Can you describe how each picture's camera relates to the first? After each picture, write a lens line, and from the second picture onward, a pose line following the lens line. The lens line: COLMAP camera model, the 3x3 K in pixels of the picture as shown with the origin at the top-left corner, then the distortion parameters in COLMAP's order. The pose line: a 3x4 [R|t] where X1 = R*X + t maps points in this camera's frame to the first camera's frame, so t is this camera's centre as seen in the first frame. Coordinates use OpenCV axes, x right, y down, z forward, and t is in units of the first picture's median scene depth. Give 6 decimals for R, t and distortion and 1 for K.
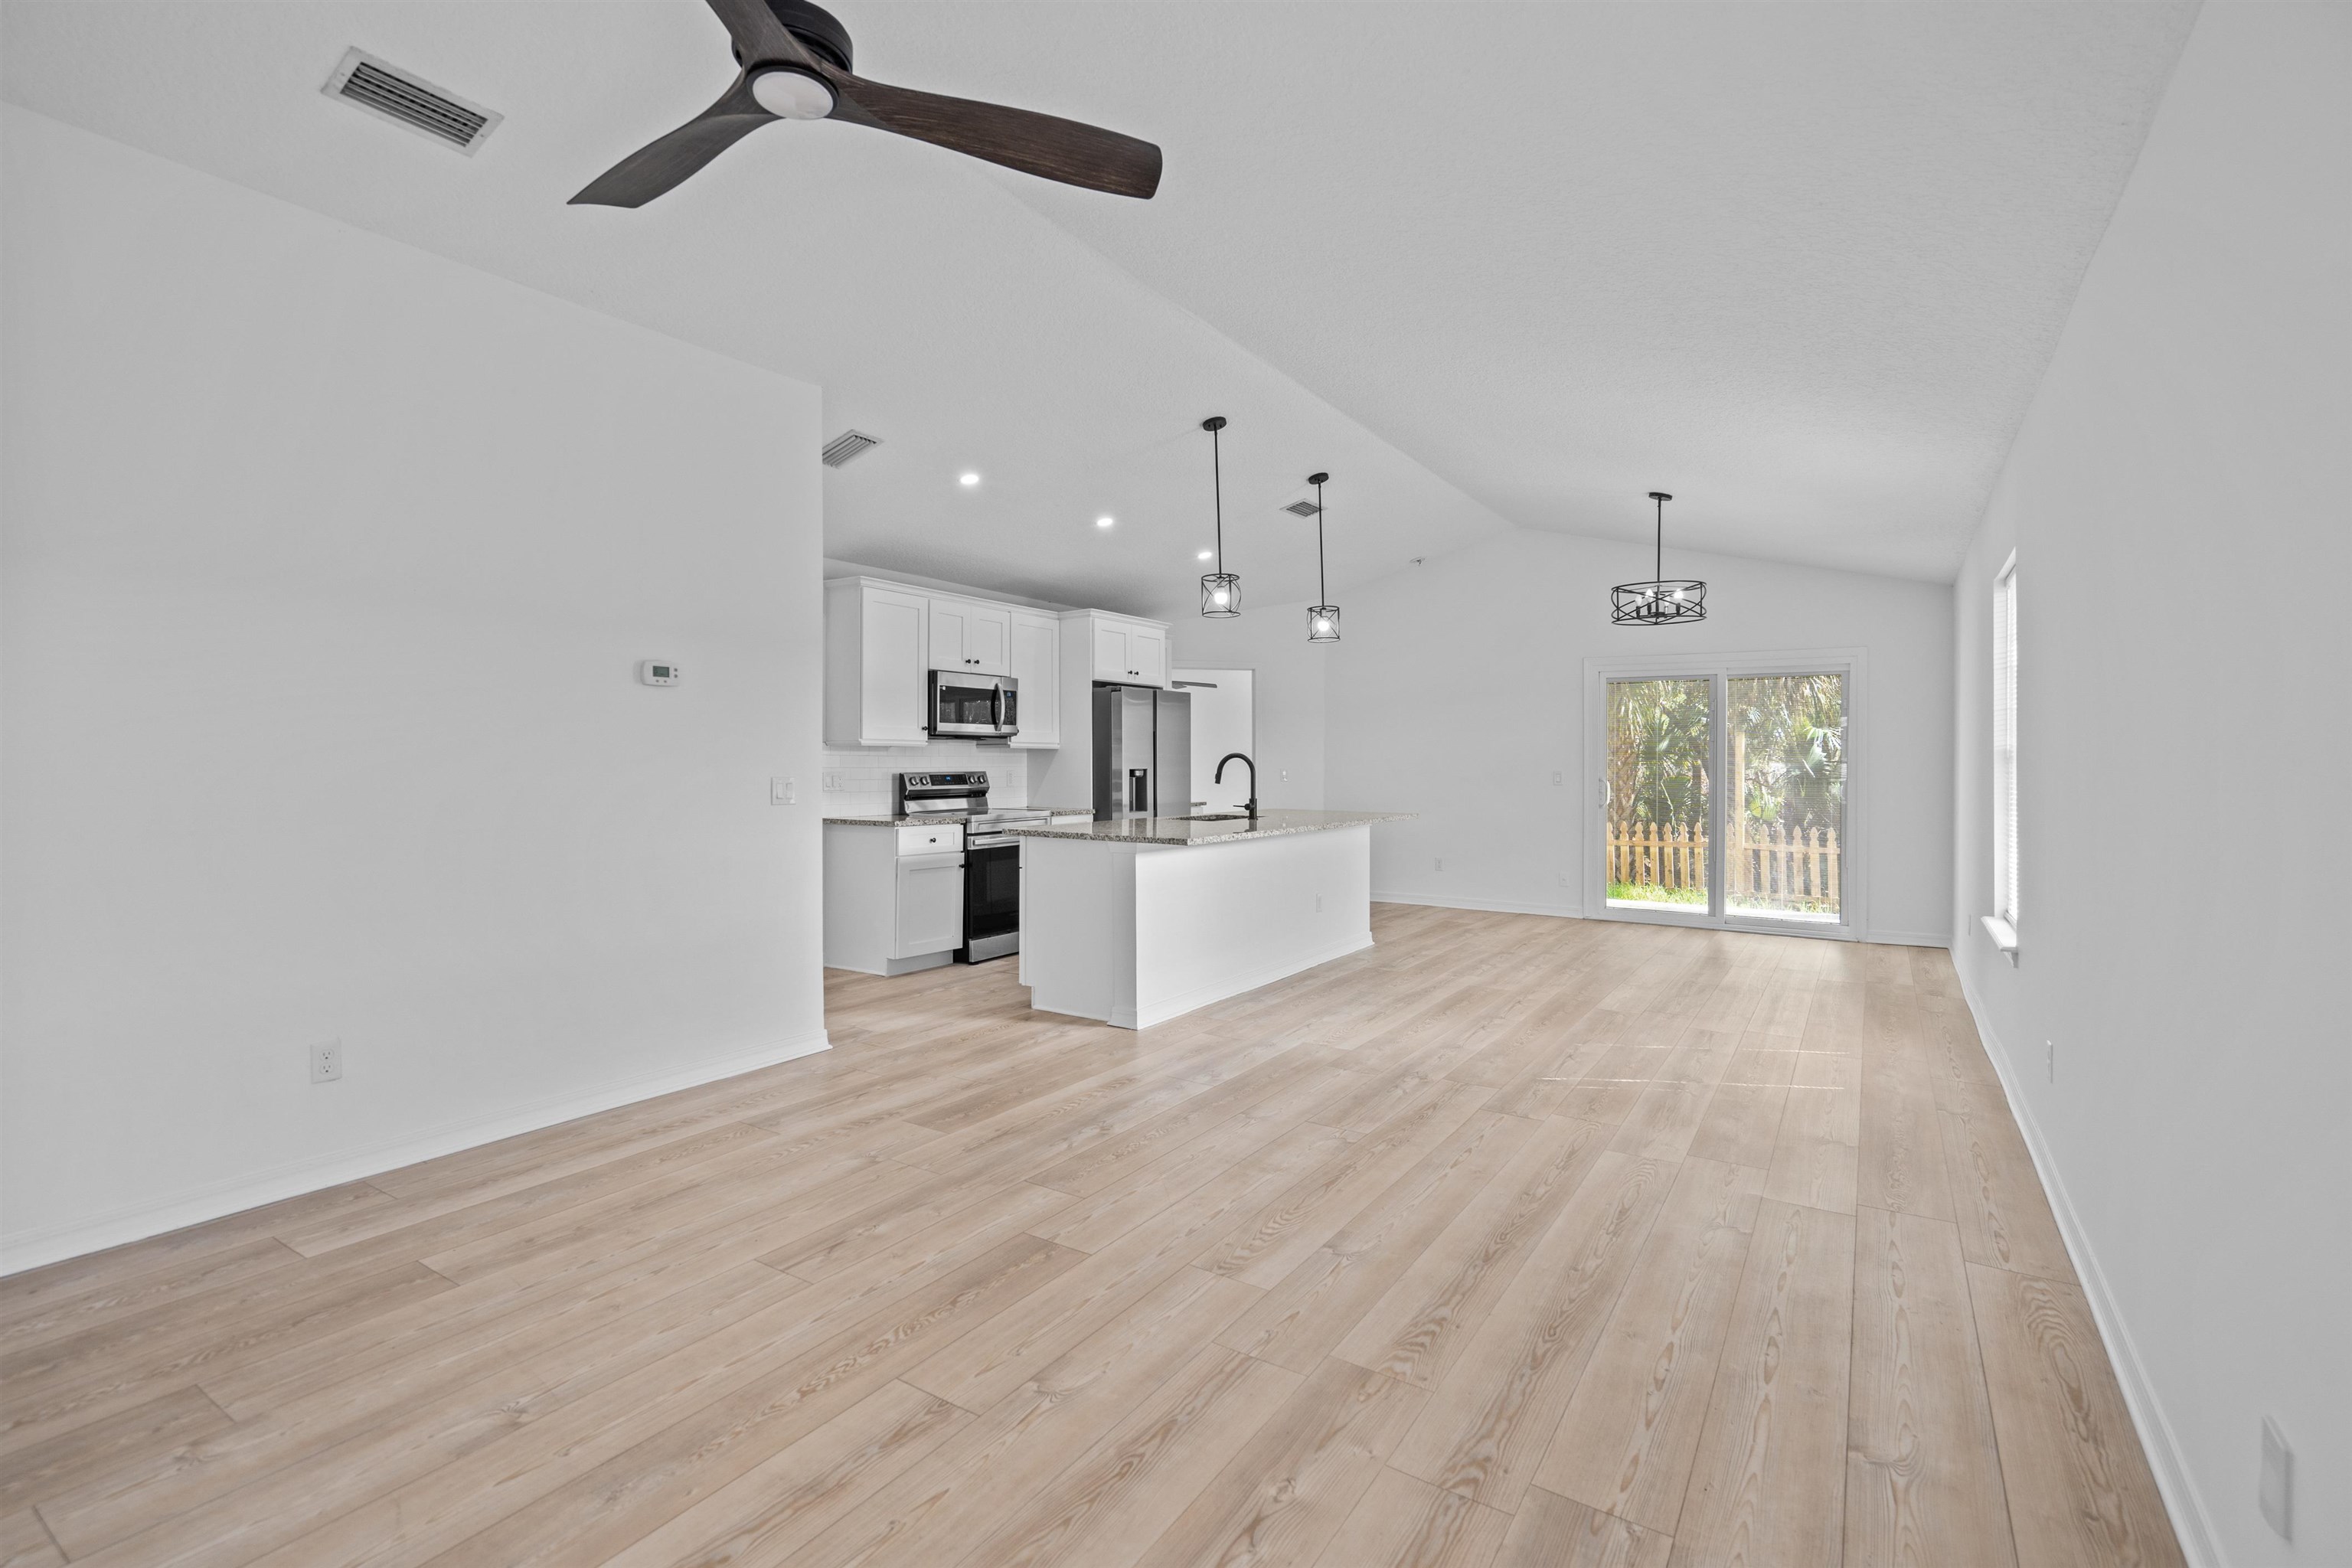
lens RADIAL K [[1071.4, 0, 1175.3], [0, 1071.4, 763.5], [0, 0, 1]] dist [-0.004907, 0.001206]
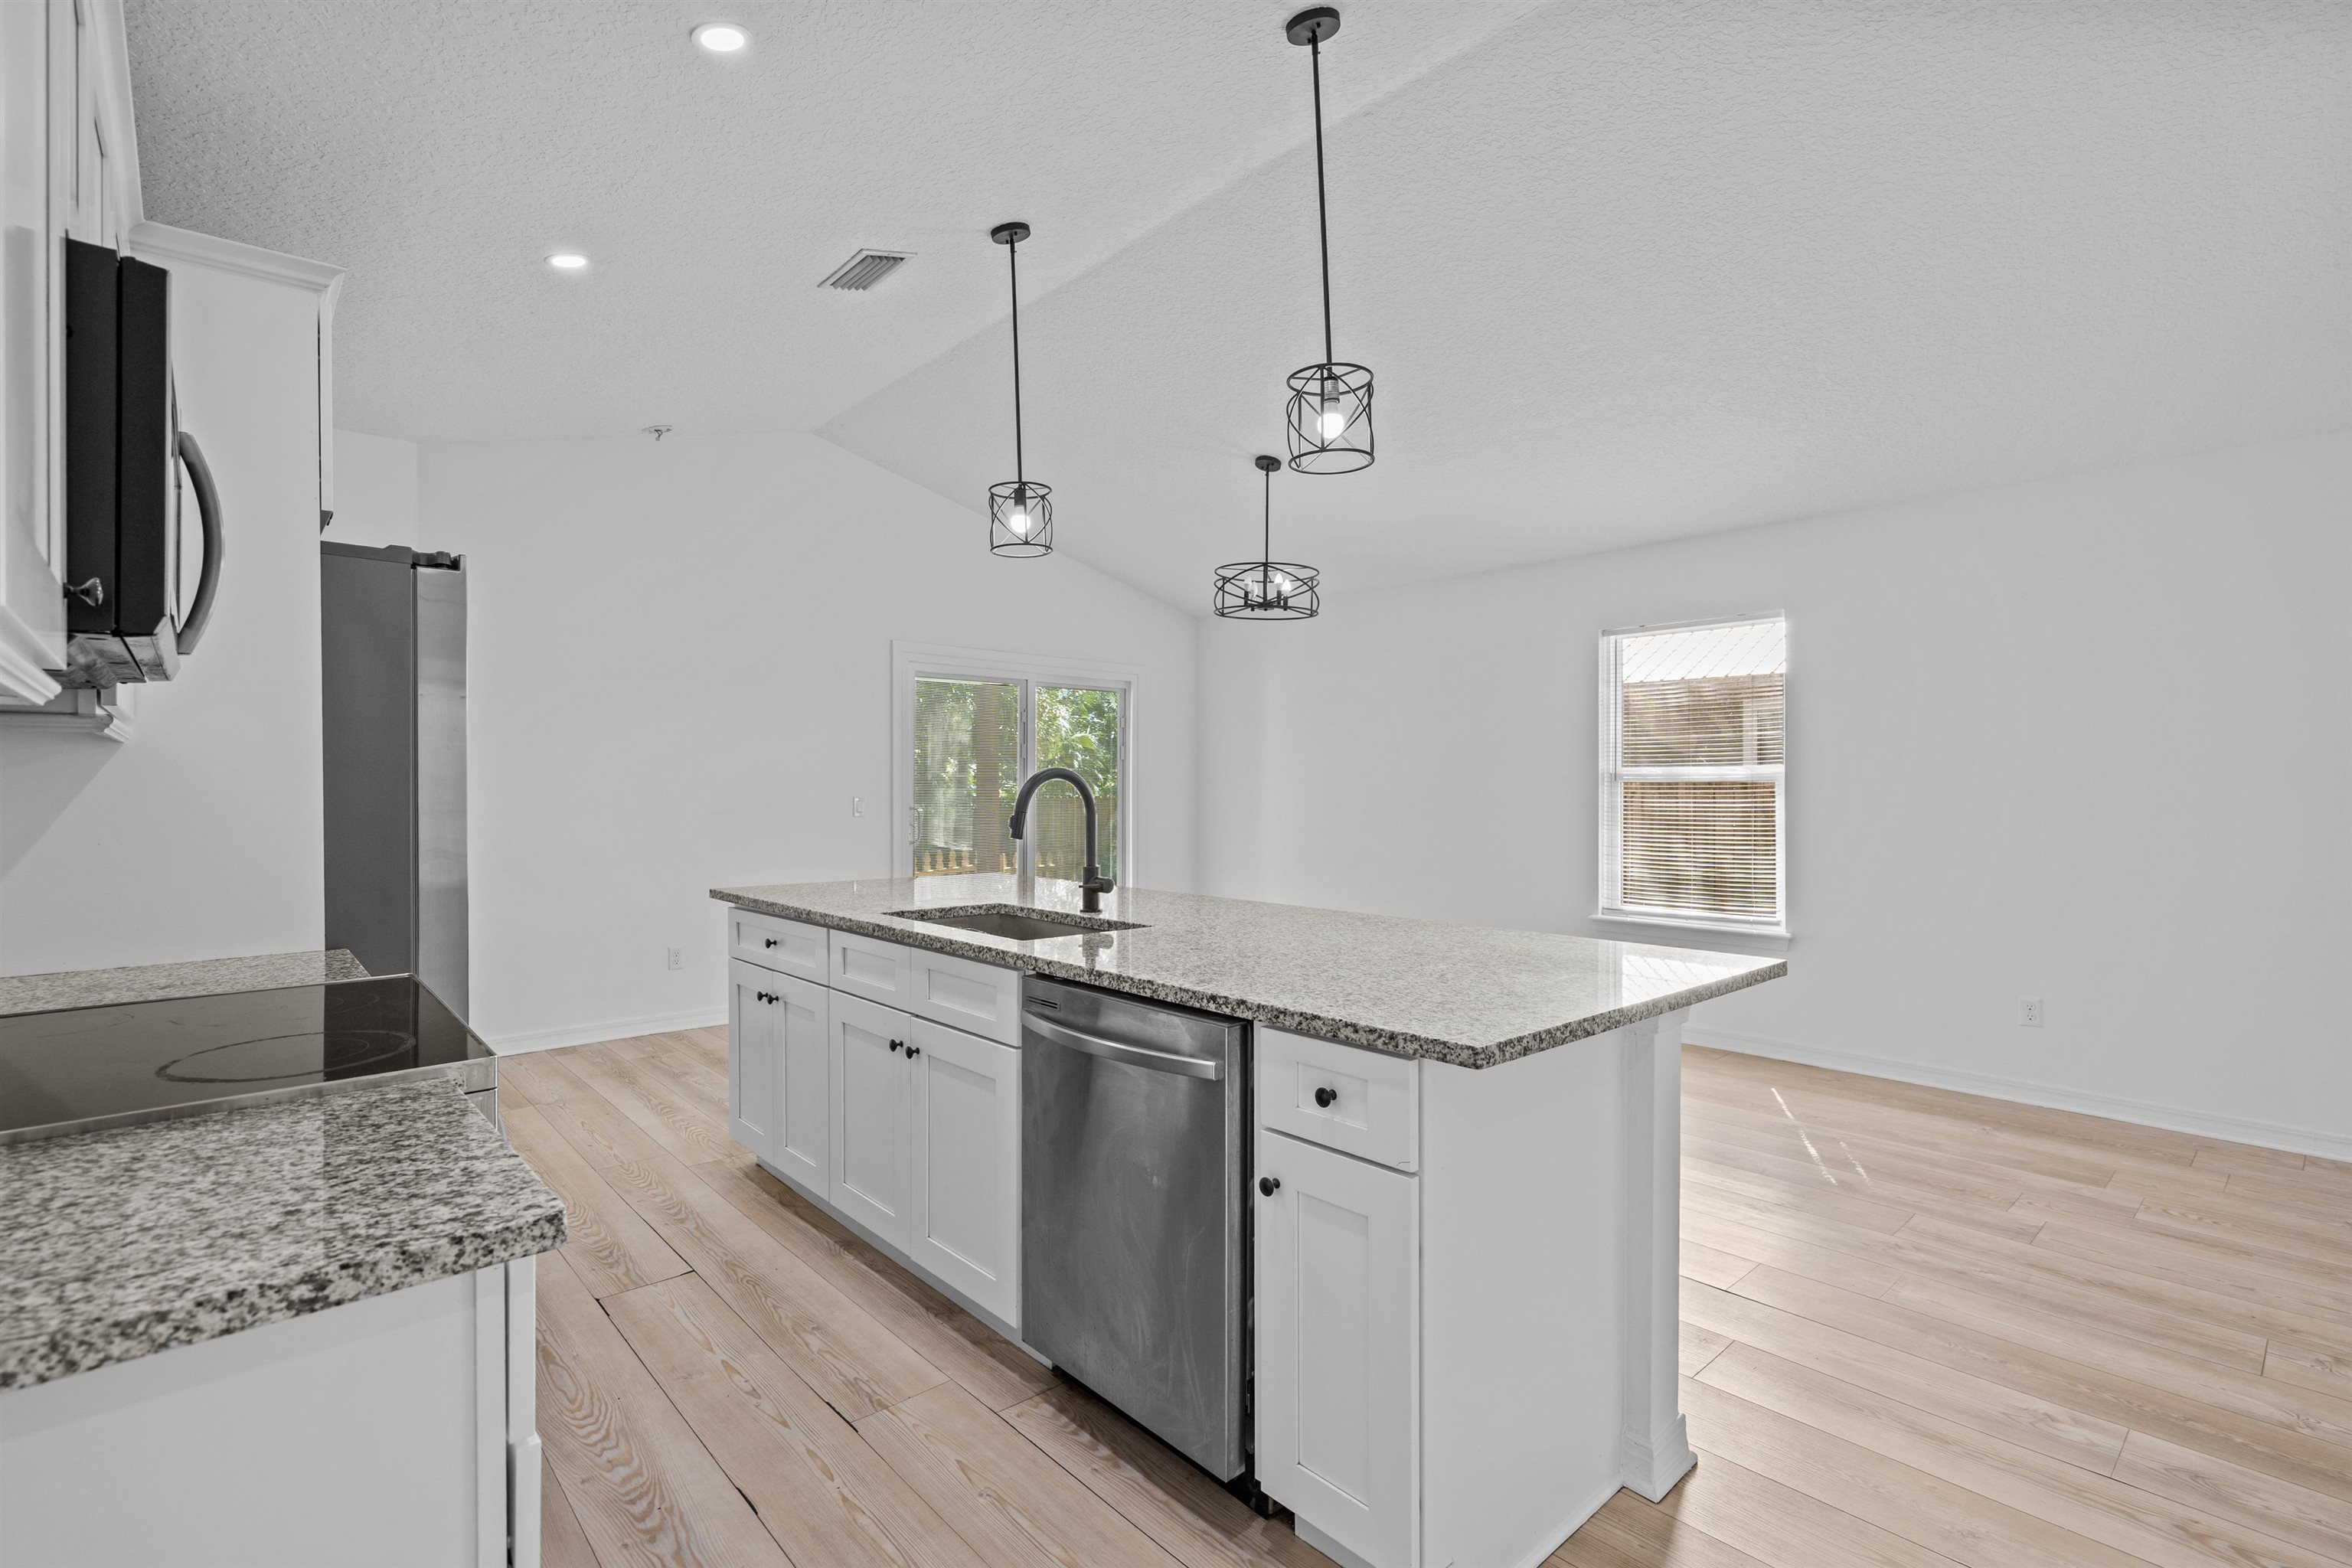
lens RADIAL K [[1075.6, 0, 1176.9], [0, 1075.6, 782.4], [0, 0, 1]] dist [-0.001088, -0.000377]
pose [[0.253293, -0.002891, 0.967385, -0.364543], [0.002136, 0.999995, 0.002429, -0.004775], [-0.967387, 0.001451, 0.253298, 0.839838]]
